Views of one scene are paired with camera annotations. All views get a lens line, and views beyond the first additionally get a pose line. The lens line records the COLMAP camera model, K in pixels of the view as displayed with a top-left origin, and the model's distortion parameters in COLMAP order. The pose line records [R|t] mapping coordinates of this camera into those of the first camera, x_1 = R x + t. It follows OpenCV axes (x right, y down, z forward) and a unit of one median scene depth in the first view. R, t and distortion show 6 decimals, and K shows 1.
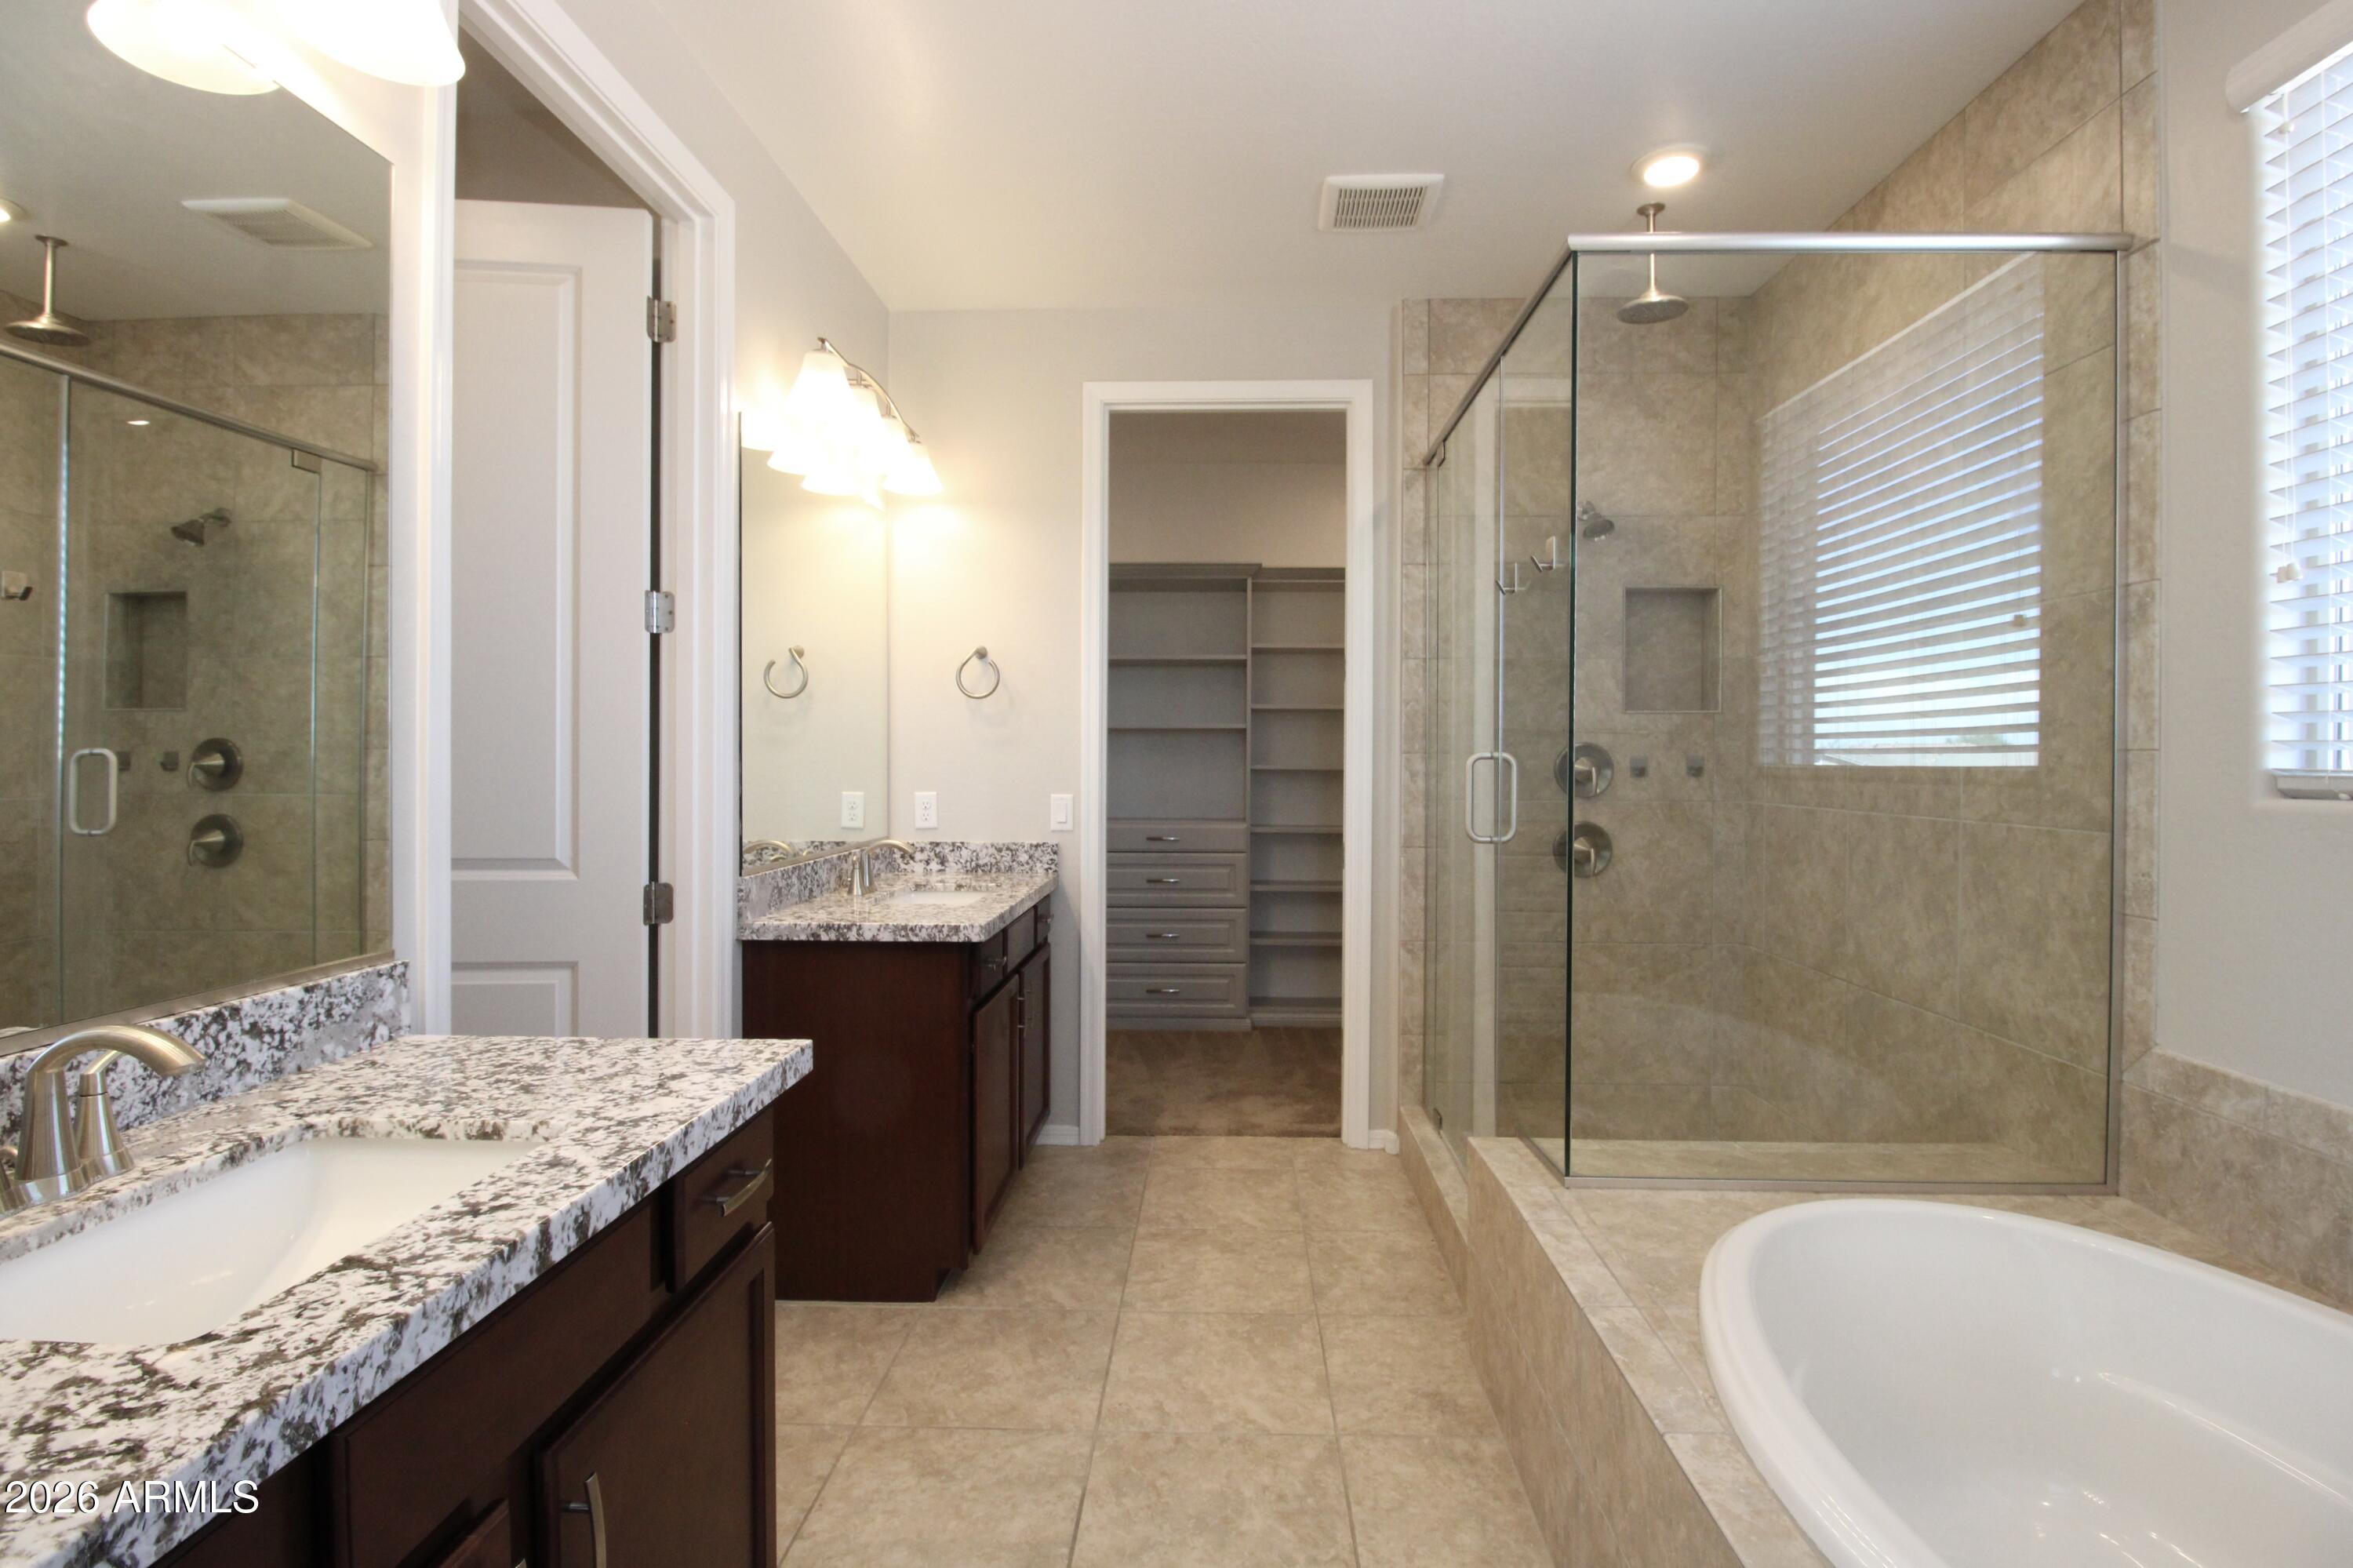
lens RADIAL K [[1084.9, 0, 1214.1], [0, 1084.9, 774.2], [0, 0, 1]] dist [0.000059, -0.012215]
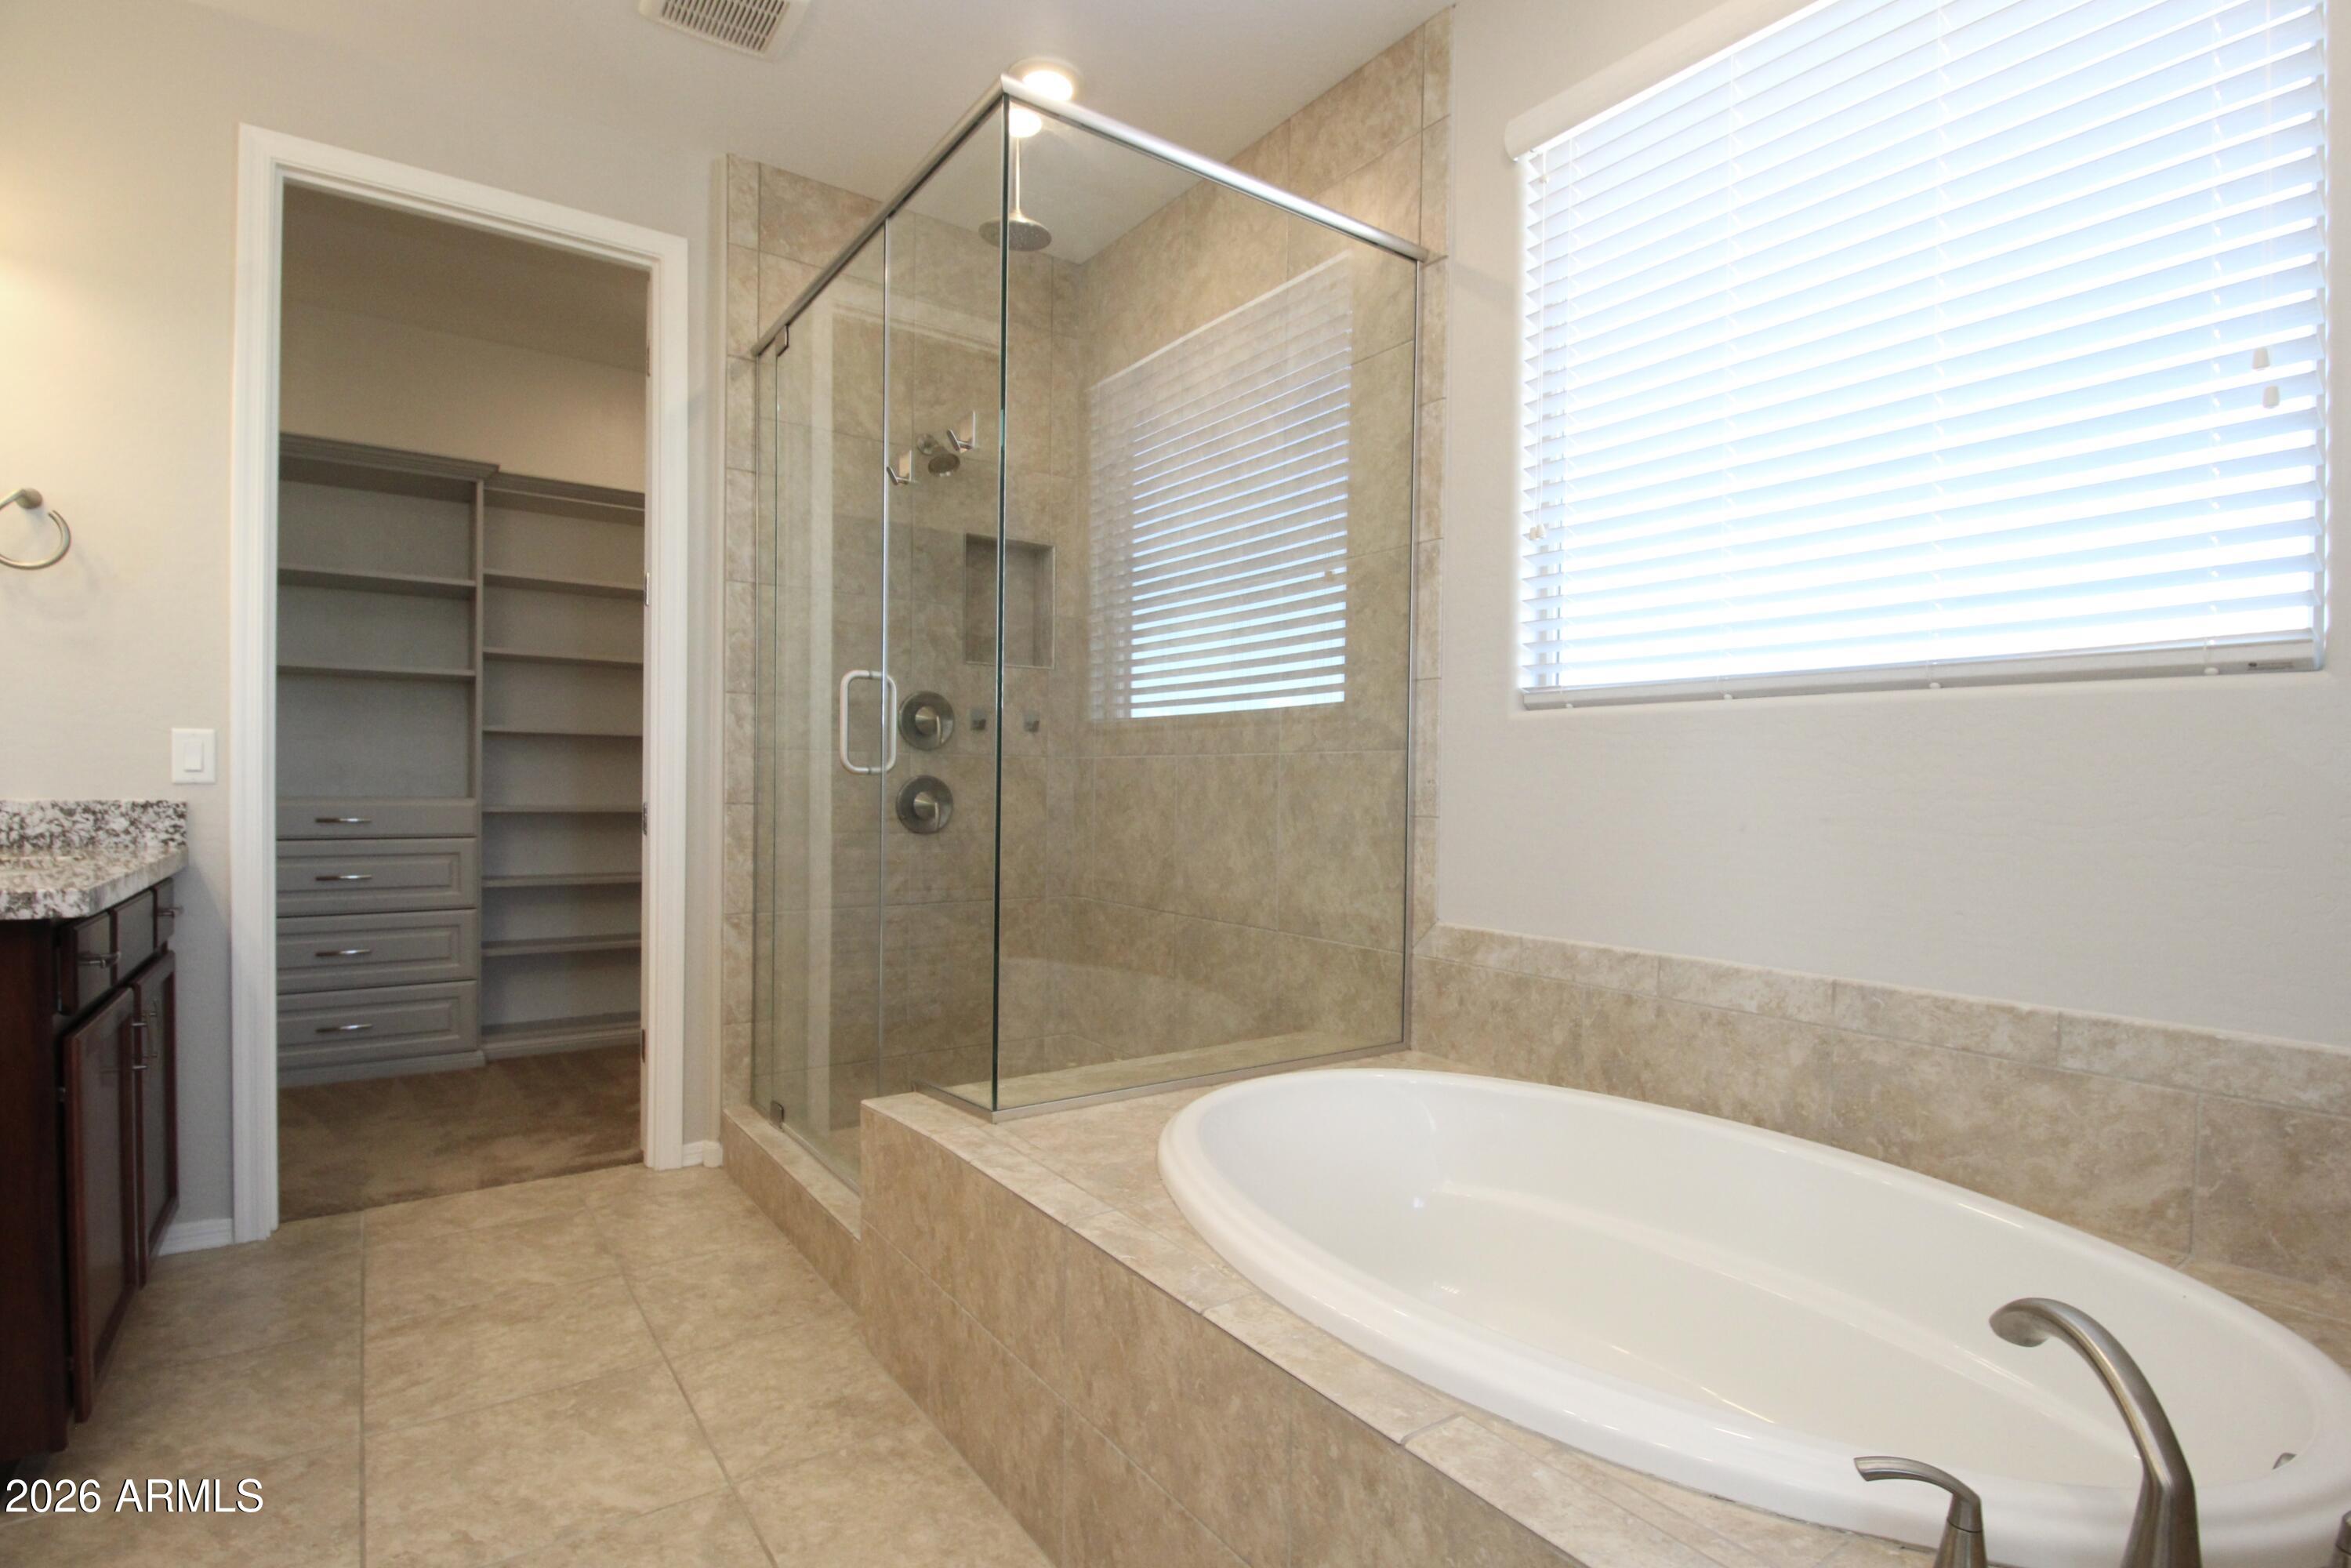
lens RADIAL K [[1119.5, 0, 1205.2], [0, 1119.5, 796.6], [0, 0, 1]] dist [-0.003310, -0.009704]
pose [[0.797821, -0.006284, 0.602862, -0.076053], [-0.001103, 0.999929, 0.011883, 0.071316], [-0.602894, -0.010145, 0.797757, 0.107533]]
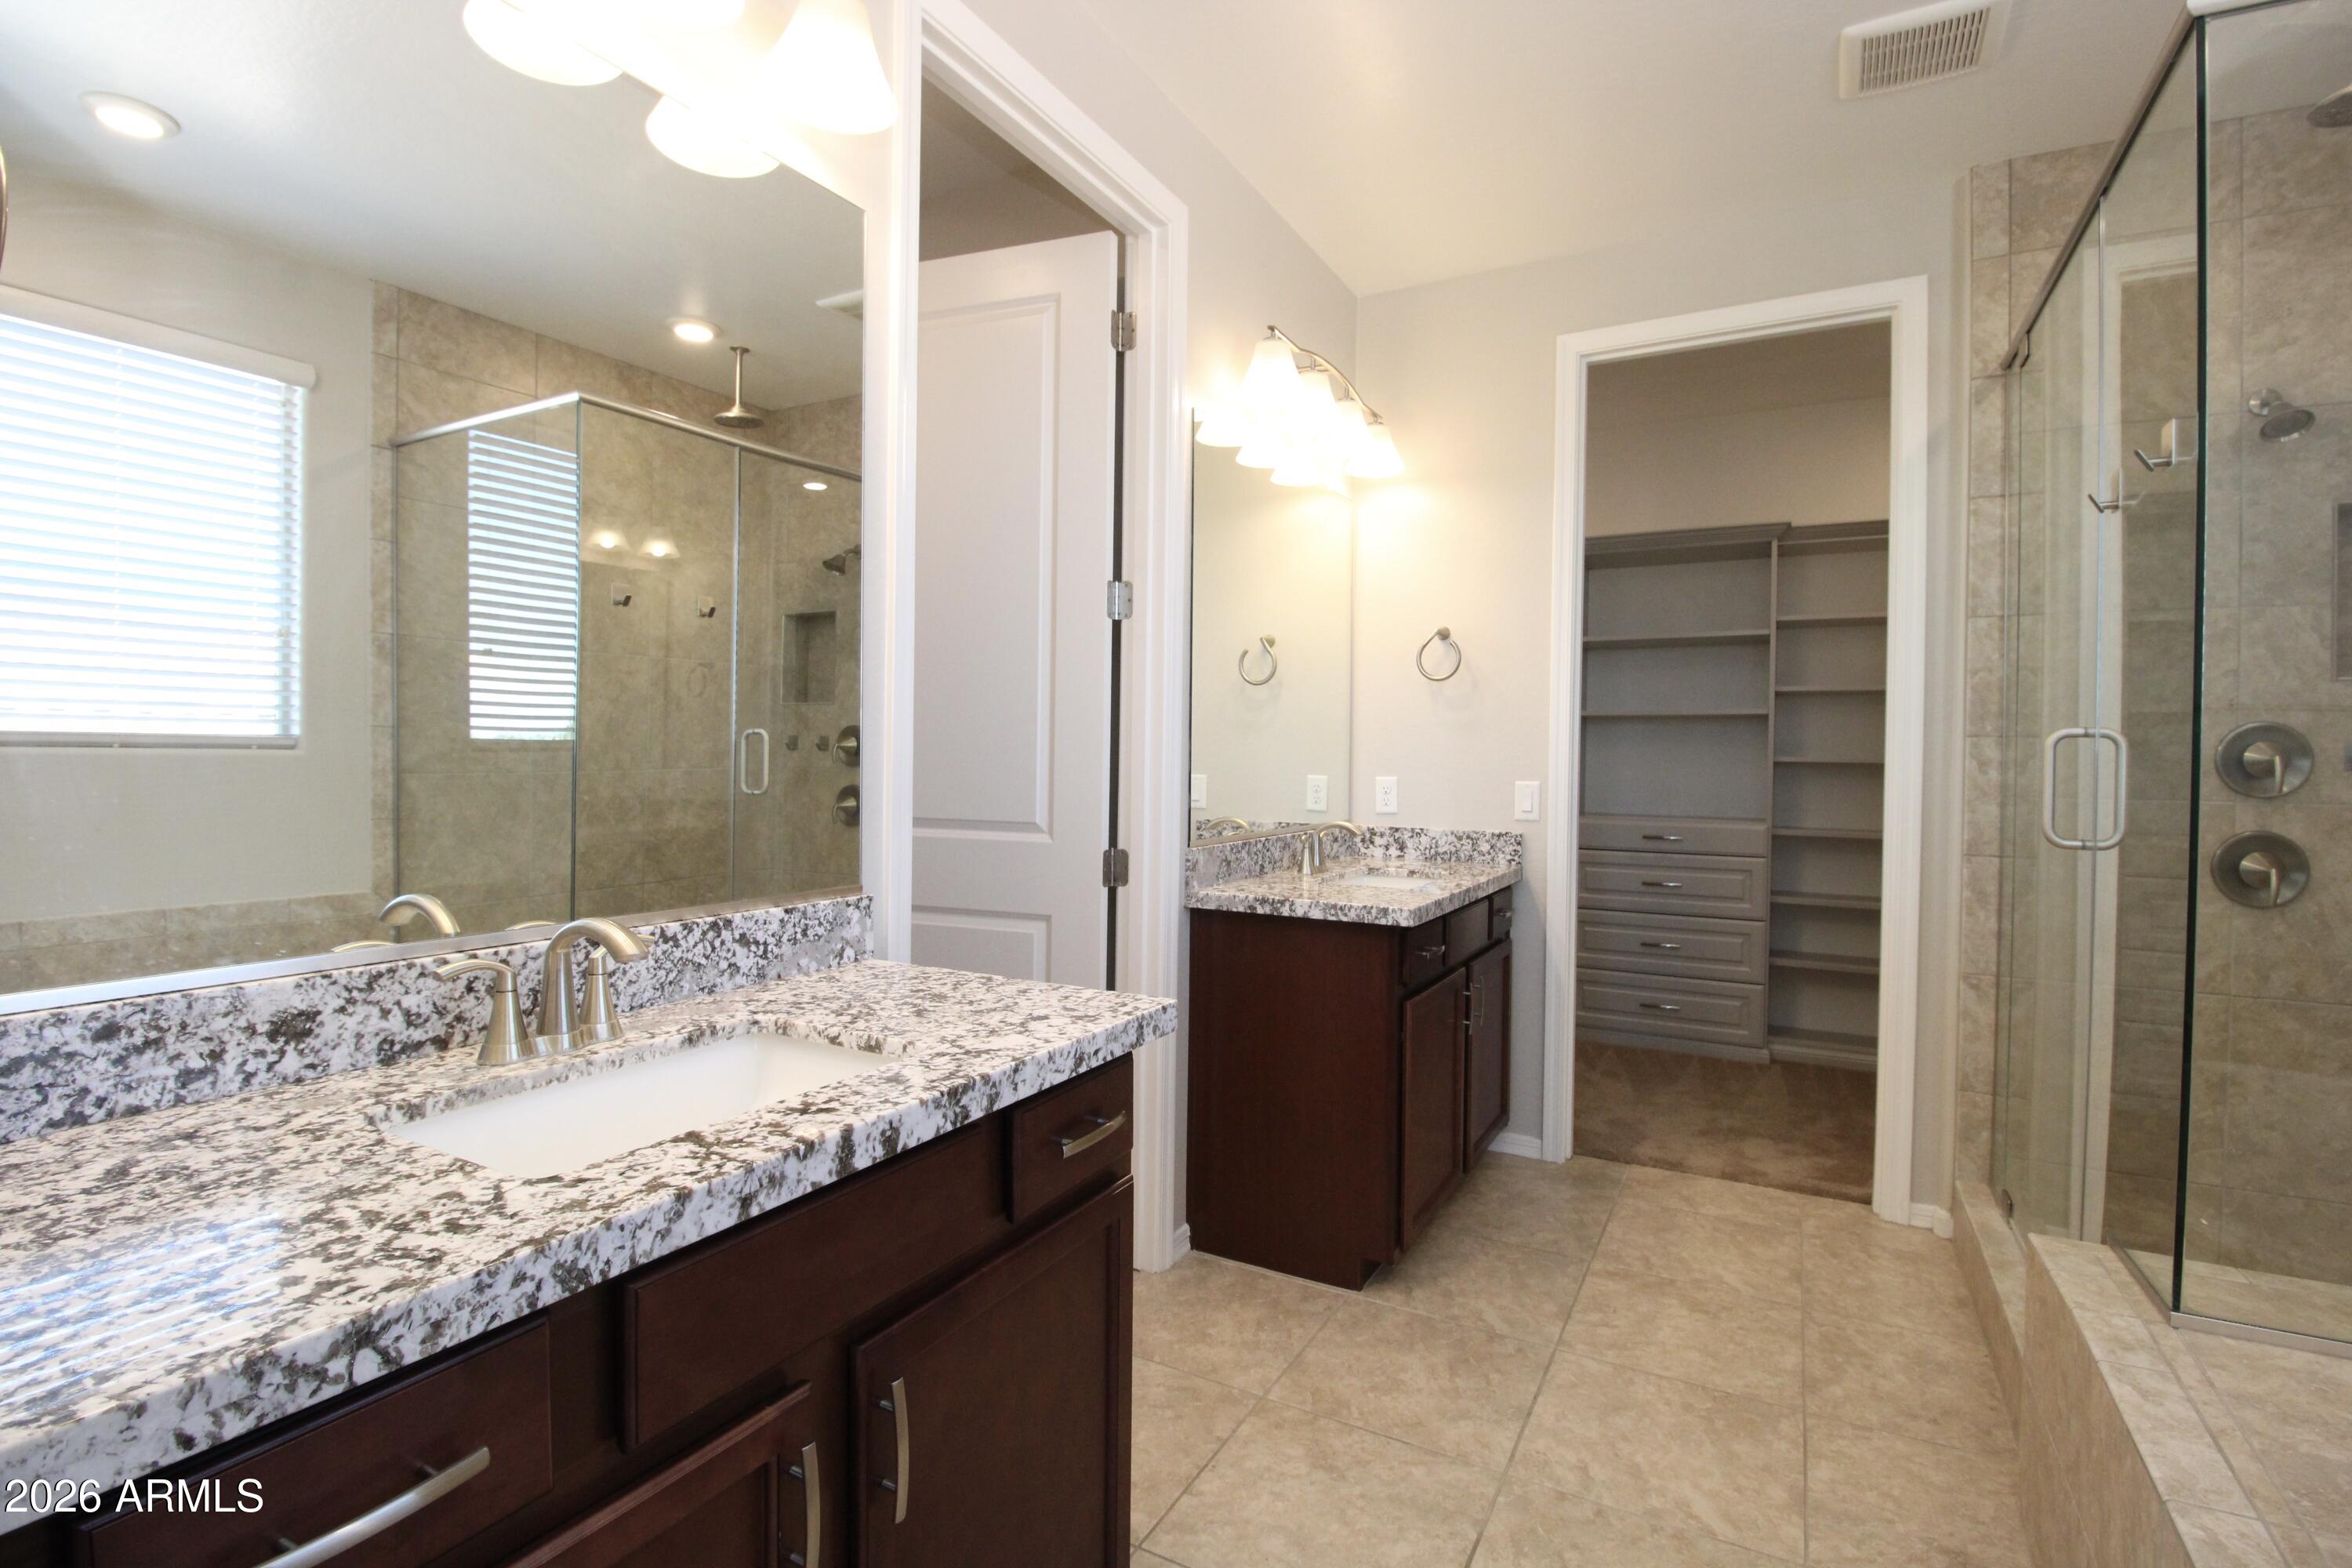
lens RADIAL K [[1084.4, 0, 1213.5], [0, 1084.4, 771.7], [0, 0, 1]] dist [0.000059, -0.012215]
pose [[0.892081, 0.013061, -0.451687, 0.055549], [-0.013349, 0.999908, 0.002550, 0.015925], [0.451679, 0.003755, 0.892173, 0.062193]]
